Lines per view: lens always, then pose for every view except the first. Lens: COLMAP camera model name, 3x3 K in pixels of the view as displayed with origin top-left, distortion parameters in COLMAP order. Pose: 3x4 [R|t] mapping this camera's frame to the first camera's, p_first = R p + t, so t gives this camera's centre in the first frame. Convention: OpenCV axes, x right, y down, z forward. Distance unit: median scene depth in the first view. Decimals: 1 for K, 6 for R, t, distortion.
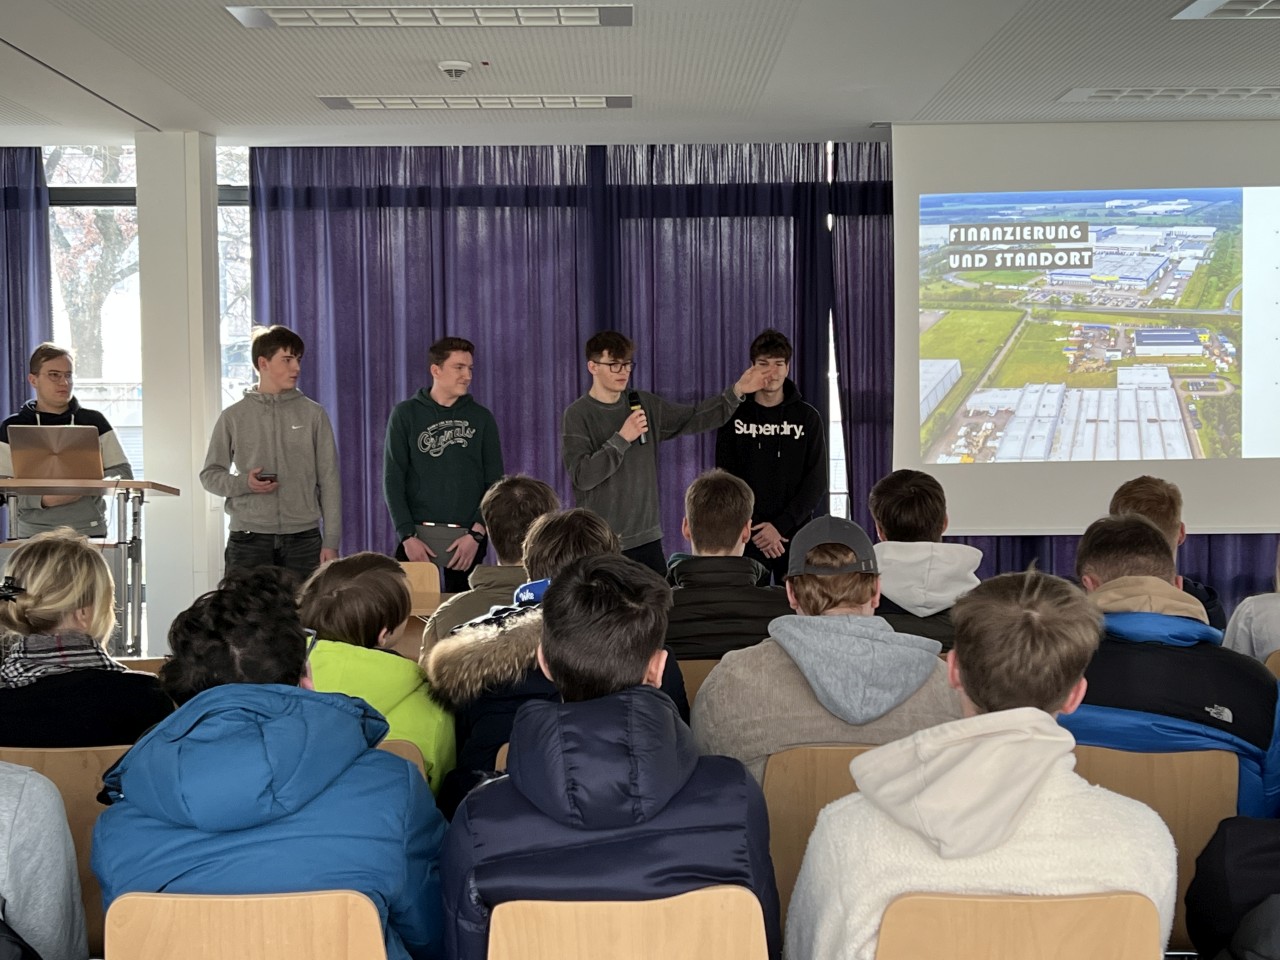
lens RADIAL K [[1895.0, 0, 642.7], [0, 1895.0, 481.0], [0, 0, 1]] dist [0.036601, 0.000000]
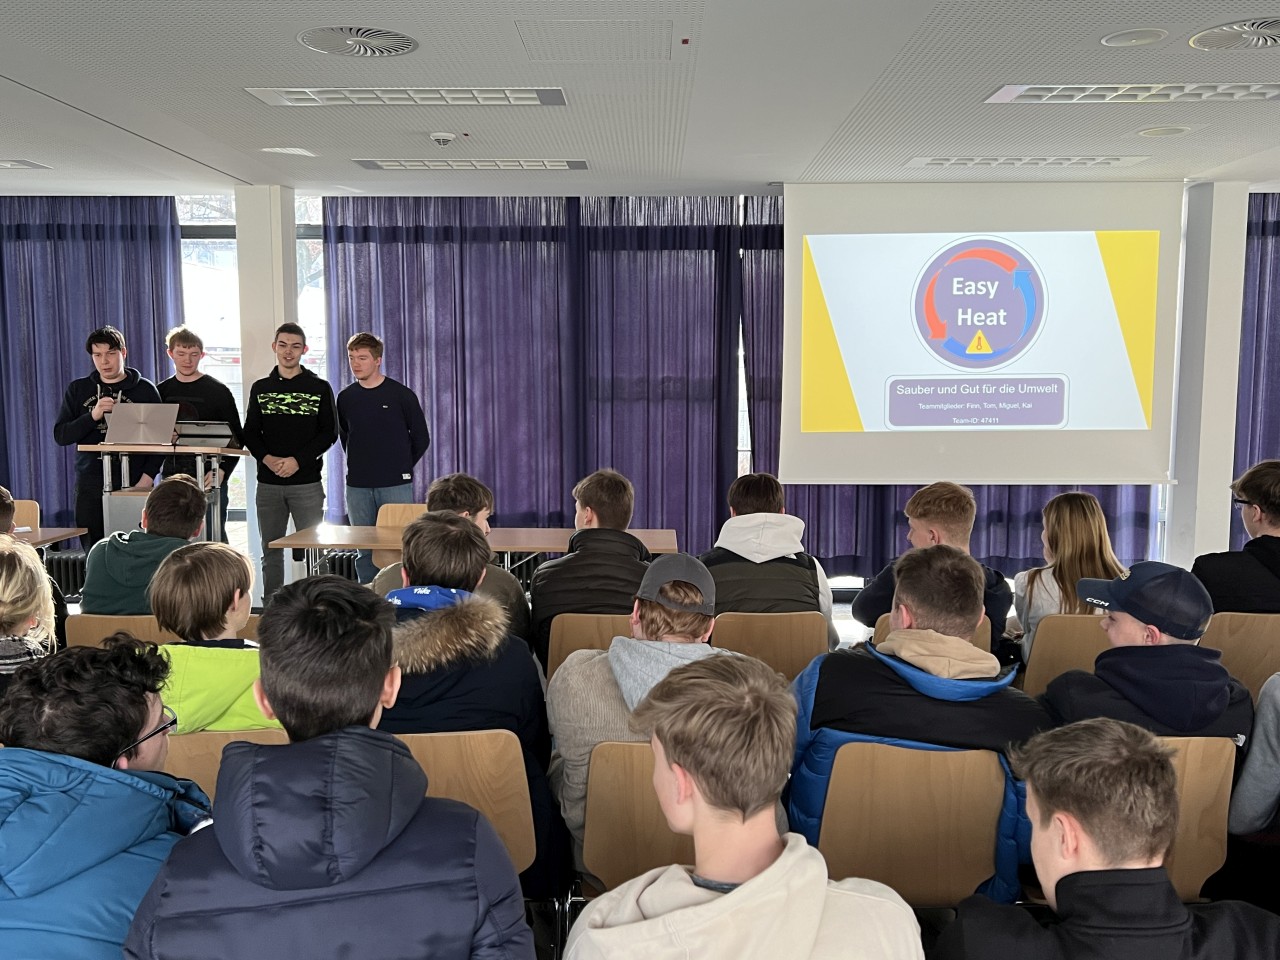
lens RADIAL K [[1224.8, 0, 639.3], [0, 1224.8, 487.6], [0, 0, 1]] dist [-0.013175, 0.000000]
pose [[0.999901, 0.010309, -0.009529, 0.035041], [-0.009837, 0.998782, 0.048347, -0.009313], [0.010016, -0.048249, 0.998785, 0.101044]]
